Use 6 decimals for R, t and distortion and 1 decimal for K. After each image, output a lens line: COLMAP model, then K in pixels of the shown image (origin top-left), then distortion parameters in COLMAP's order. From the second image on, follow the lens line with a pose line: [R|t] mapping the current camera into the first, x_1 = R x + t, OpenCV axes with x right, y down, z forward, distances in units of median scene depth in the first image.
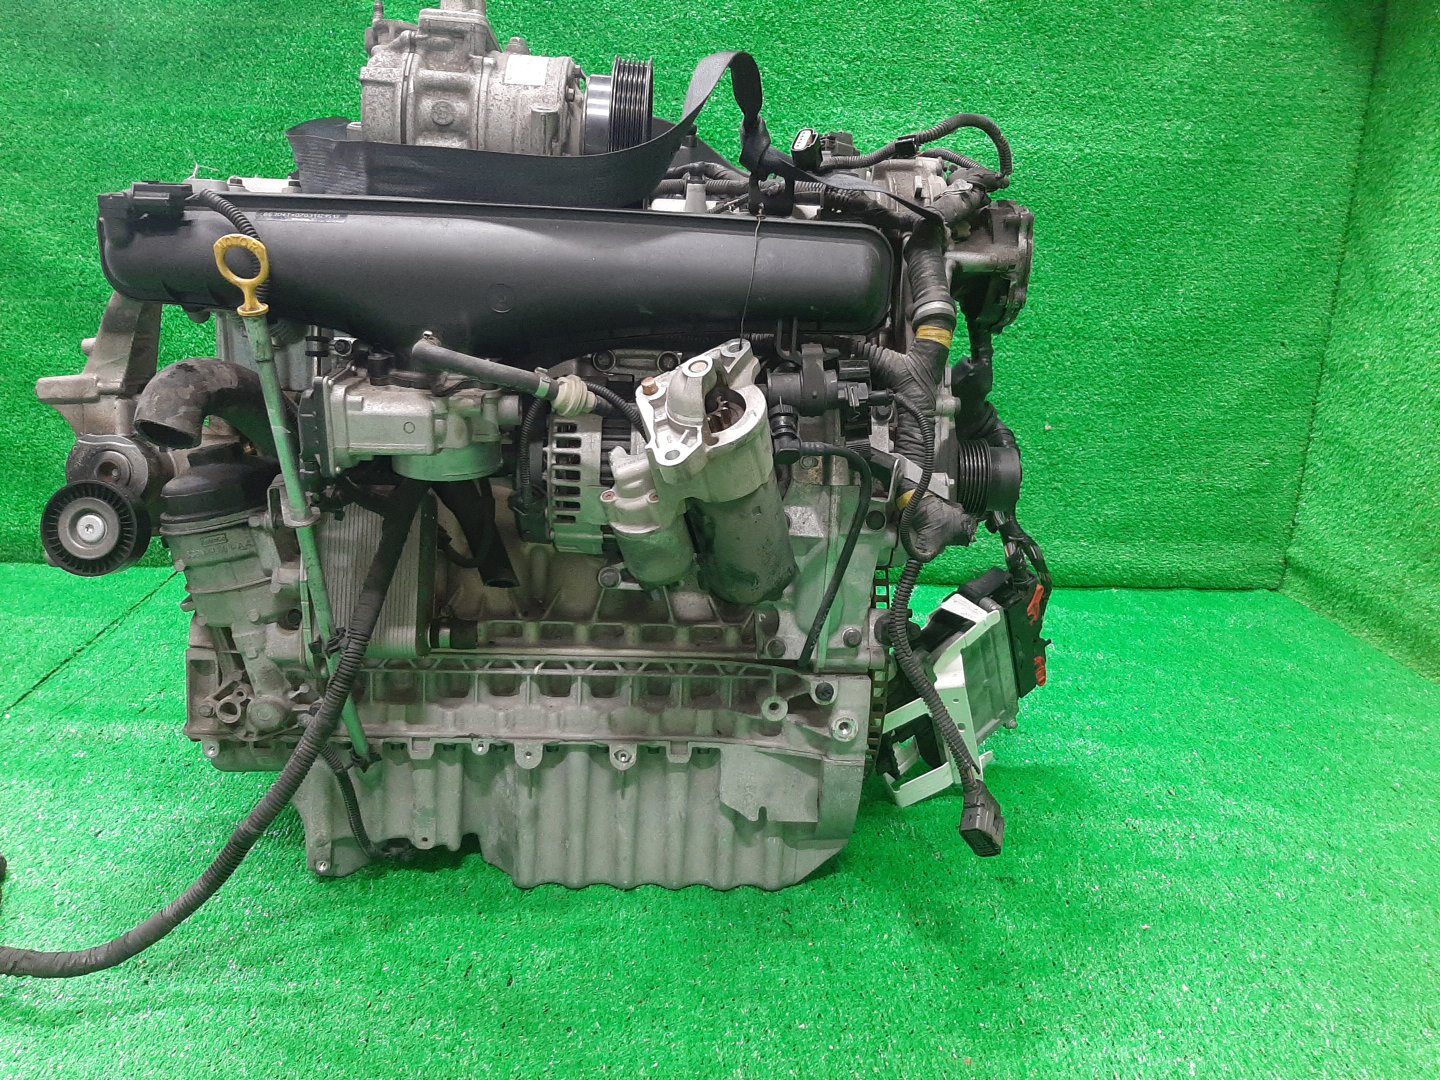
lens RADIAL K [[1104.4, 0, 716.8], [0, 1104.4, 542.8], [0, 0, 1]] dist [0.001978, -0.005545]
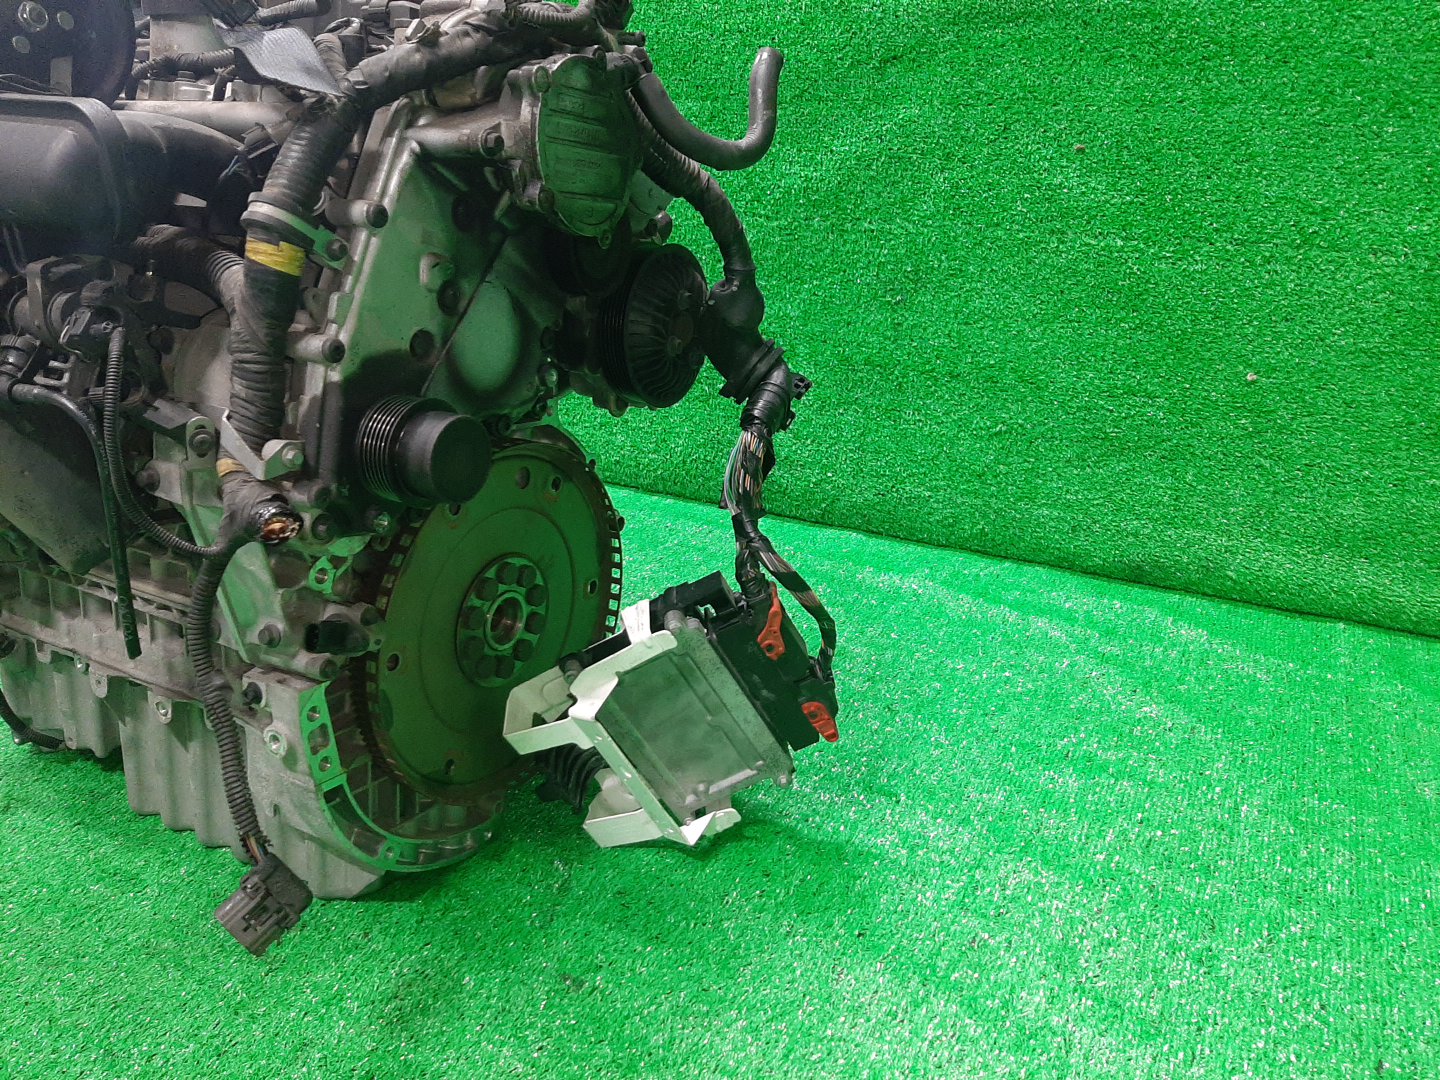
lens RADIAL K [[1104.4, 0, 720.1], [0, 1104.4, 539.1], [0, 0, 1]] dist [0.001978, -0.005545]
pose [[0.857081, 0.164825, -0.488102, 0.378336], [-0.113706, 0.984596, 0.132822, -0.060472], [0.502476, -0.058339, 0.862621, 0.235939]]
